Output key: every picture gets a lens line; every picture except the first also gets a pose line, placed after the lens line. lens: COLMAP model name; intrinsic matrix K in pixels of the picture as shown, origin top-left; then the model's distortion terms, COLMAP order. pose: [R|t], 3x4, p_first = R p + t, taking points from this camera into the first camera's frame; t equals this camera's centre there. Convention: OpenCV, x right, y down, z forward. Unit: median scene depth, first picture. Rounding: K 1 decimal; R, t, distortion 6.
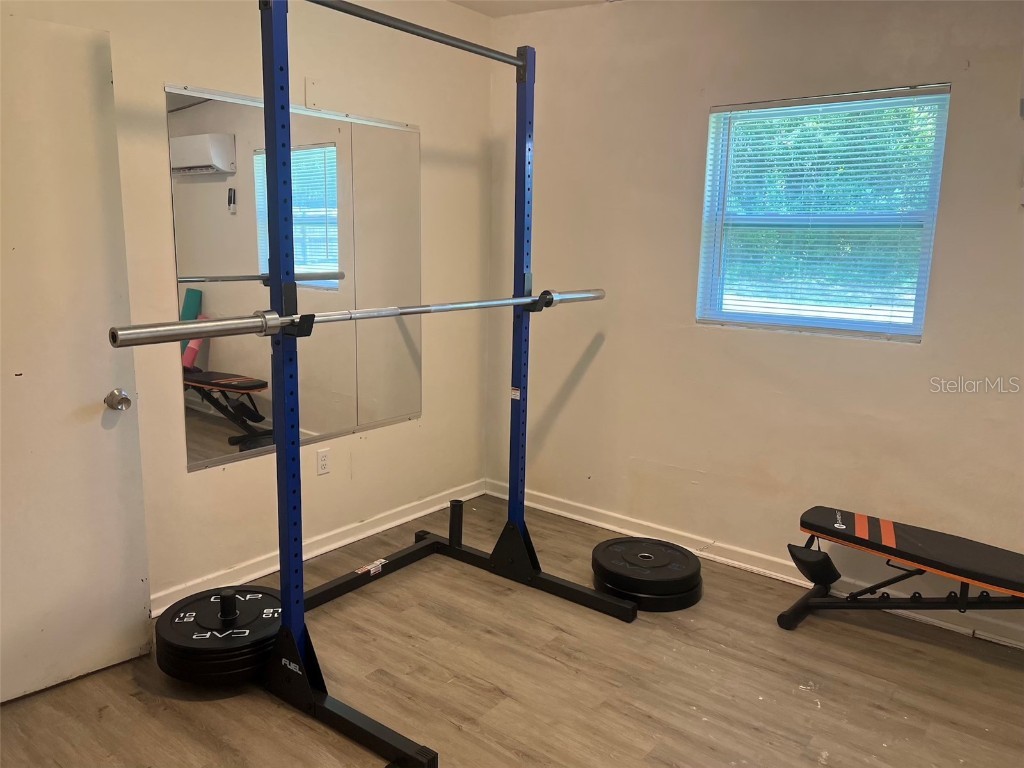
lens RADIAL K [[765.6, 0, 512.0], [0, 765.6, 384.0], [0, 0, 1]] dist [-0.001992, -0.002075]
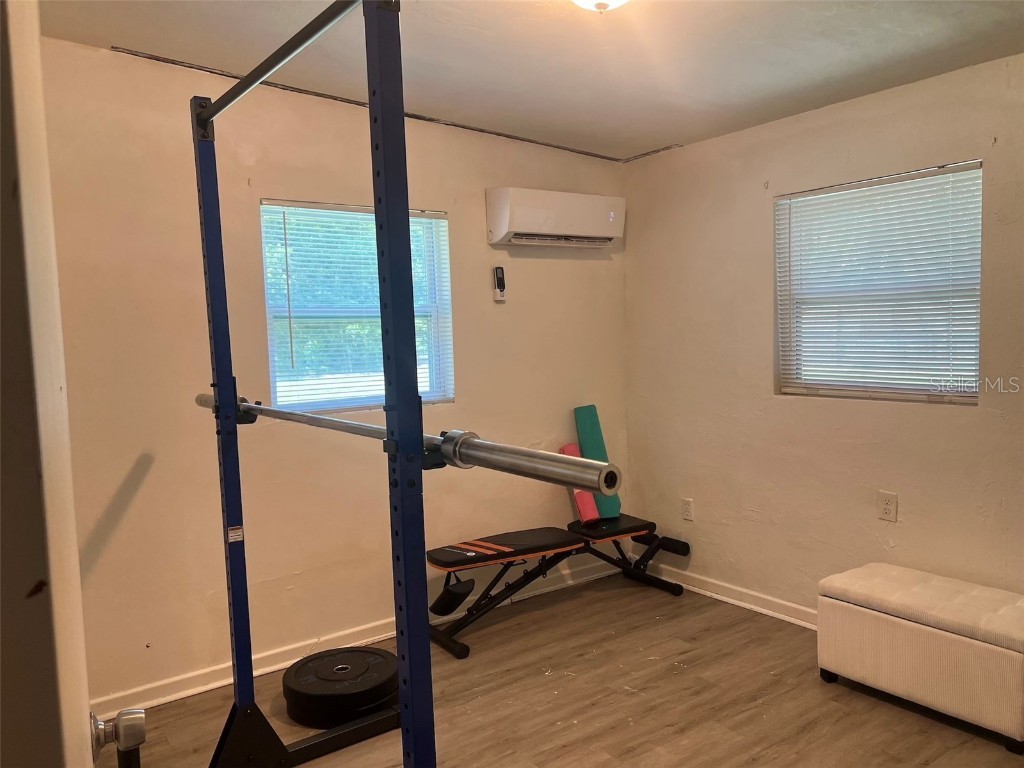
lens RADIAL K [[774.7, 0, 512.0], [0, 774.7, 384.0], [0, 0, 1]] dist [0.063181, -0.003809]
pose [[0.256685, -0.093873, 0.961925, -0.761134], [0.212555, 0.976388, 0.038565, -0.120386], [-0.942832, 0.194563, 0.270577, 0.563198]]
